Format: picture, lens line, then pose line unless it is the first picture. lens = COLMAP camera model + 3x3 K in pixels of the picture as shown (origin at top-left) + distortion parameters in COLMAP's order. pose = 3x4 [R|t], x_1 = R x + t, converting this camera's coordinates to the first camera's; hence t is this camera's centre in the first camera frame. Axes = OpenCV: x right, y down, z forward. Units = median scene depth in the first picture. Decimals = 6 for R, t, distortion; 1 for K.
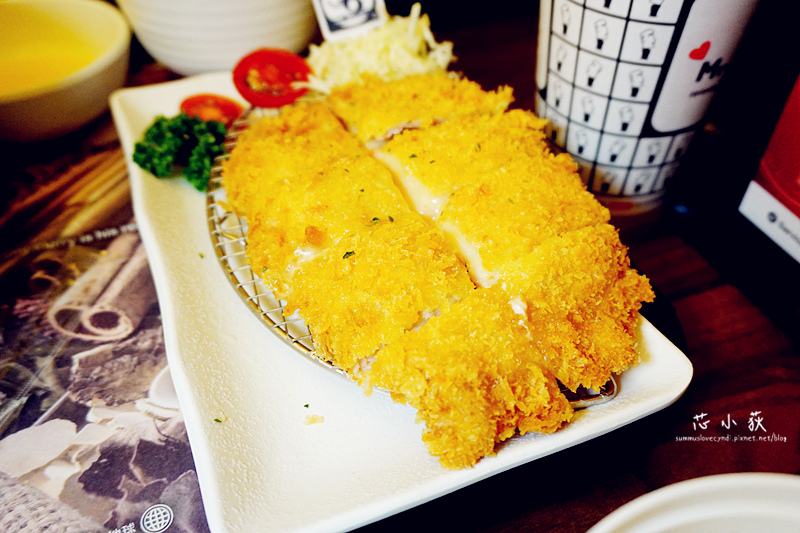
lens RADIAL K [[687.3, 0, 401.9], [0, 687.3, 265.4], [0, 0, 1]] dist [-0.006865, 0.014185]
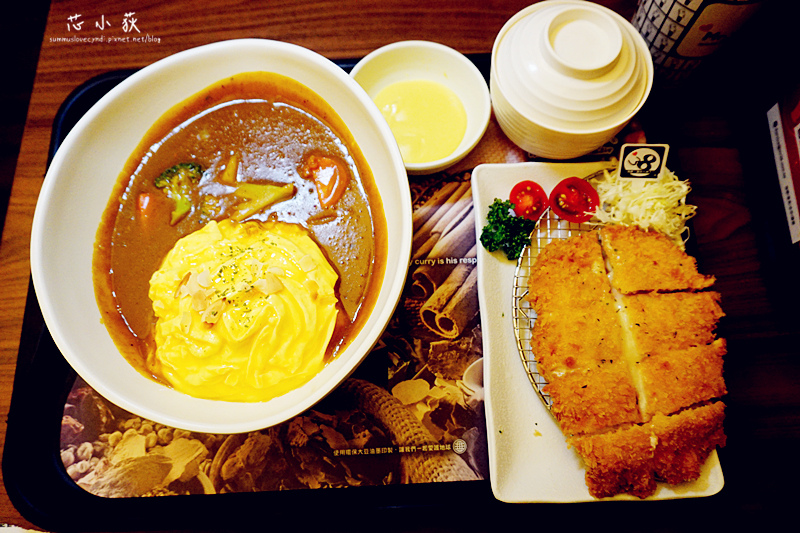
lens RADIAL K [[598.4, 0, 398.6], [0, 598.4, 266.1], [0, 0, 1]] dist [-0.011776, -0.002090]
pose [[0.927121, 0.349346, -0.135661, -0.421907], [-0.249649, 0.845699, 0.471665, -0.907322], [0.279503, -0.403423, 0.871280, -0.495642]]
